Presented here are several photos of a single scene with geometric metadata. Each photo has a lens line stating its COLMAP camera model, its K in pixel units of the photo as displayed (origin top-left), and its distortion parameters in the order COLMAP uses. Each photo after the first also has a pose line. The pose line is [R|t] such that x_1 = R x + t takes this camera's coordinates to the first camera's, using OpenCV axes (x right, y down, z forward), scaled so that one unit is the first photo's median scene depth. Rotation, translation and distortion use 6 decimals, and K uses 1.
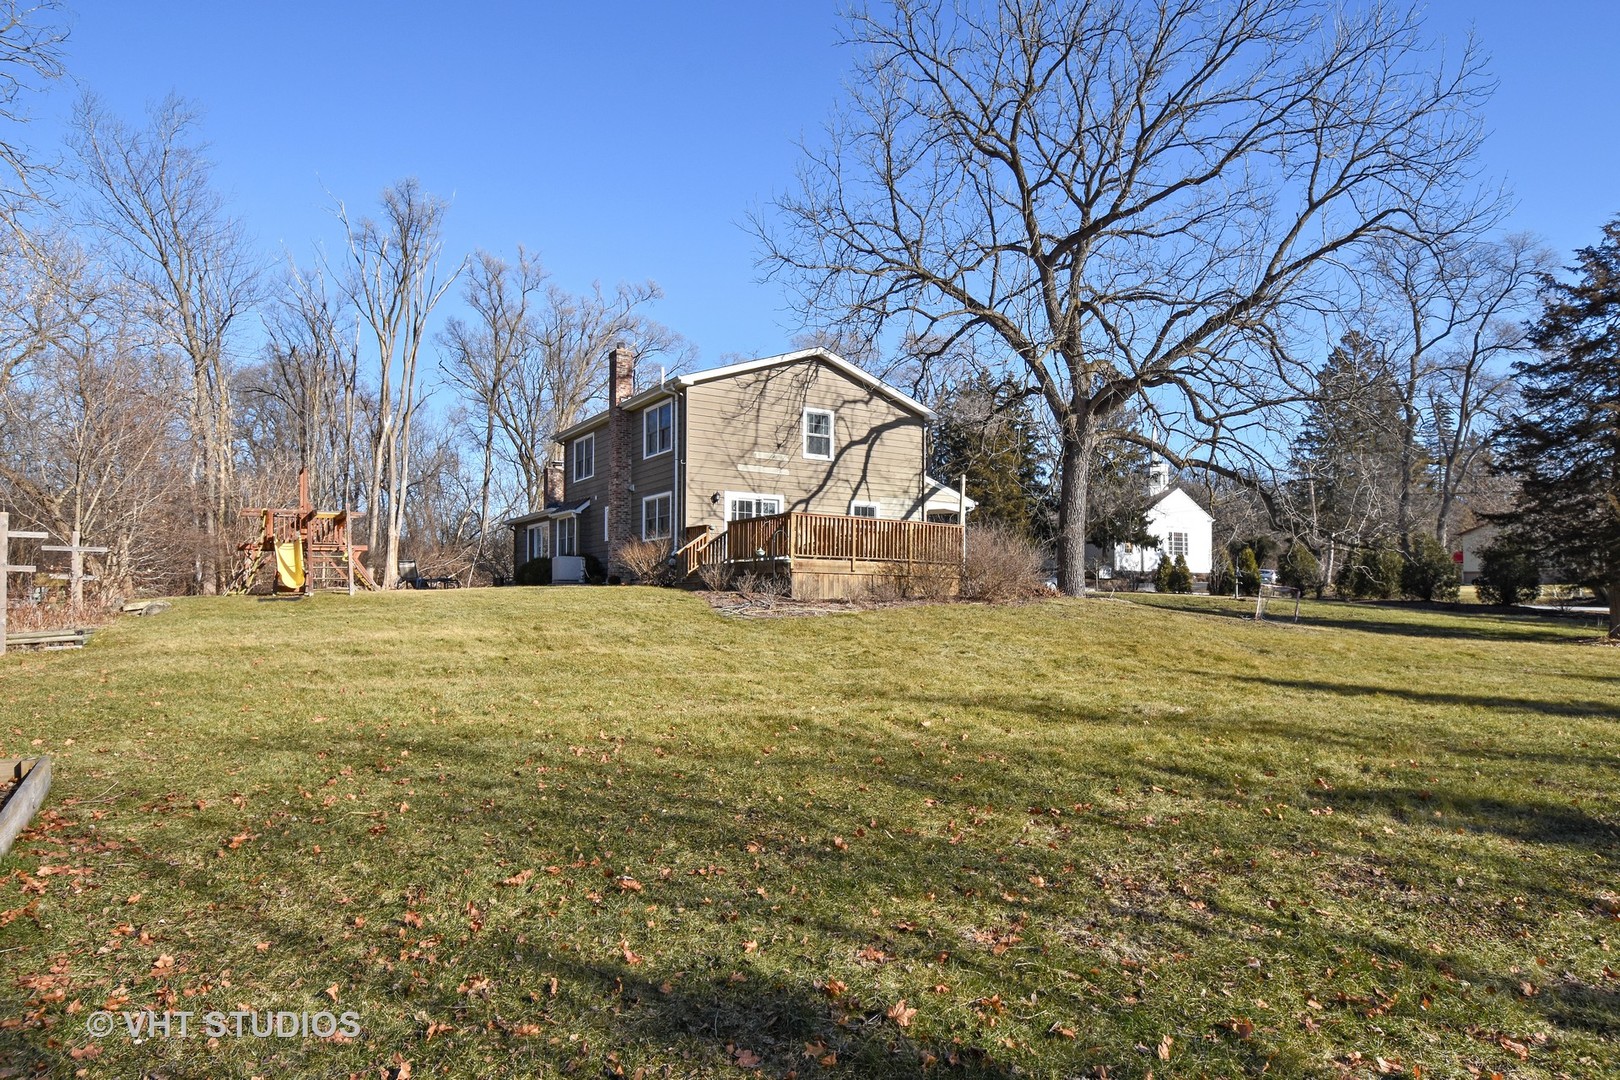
lens RADIAL K [[854.3, 0, 810.0], [0, 854.3, 540.0], [0, 0, 1]] dist [-0.004582, -0.000998]
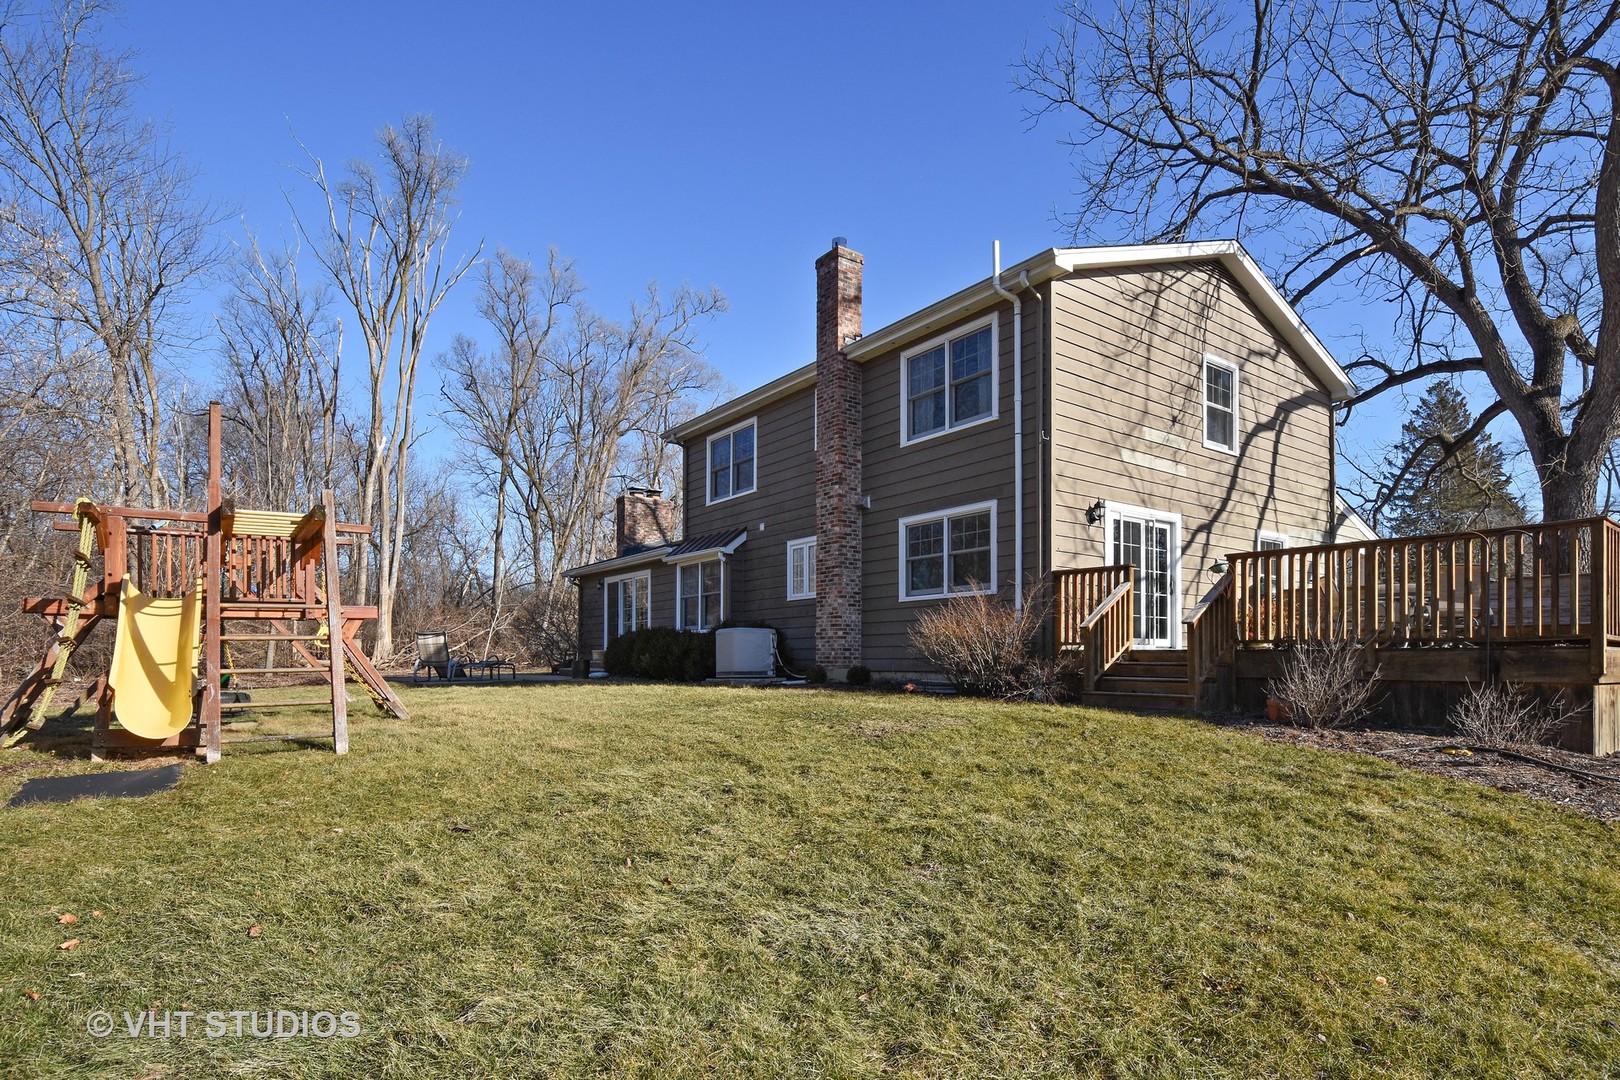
lens RADIAL K [[765.3, 0, 814.1], [0, 765.3, 581.8], [0, 0, 1]] dist [0.022101, -0.018448]
pose [[0.997798, 0.005469, 0.066100, -0.273085], [-0.003546, 0.999568, -0.029176, 0.003443], [-0.066231, 0.028877, 0.997386, 0.519329]]
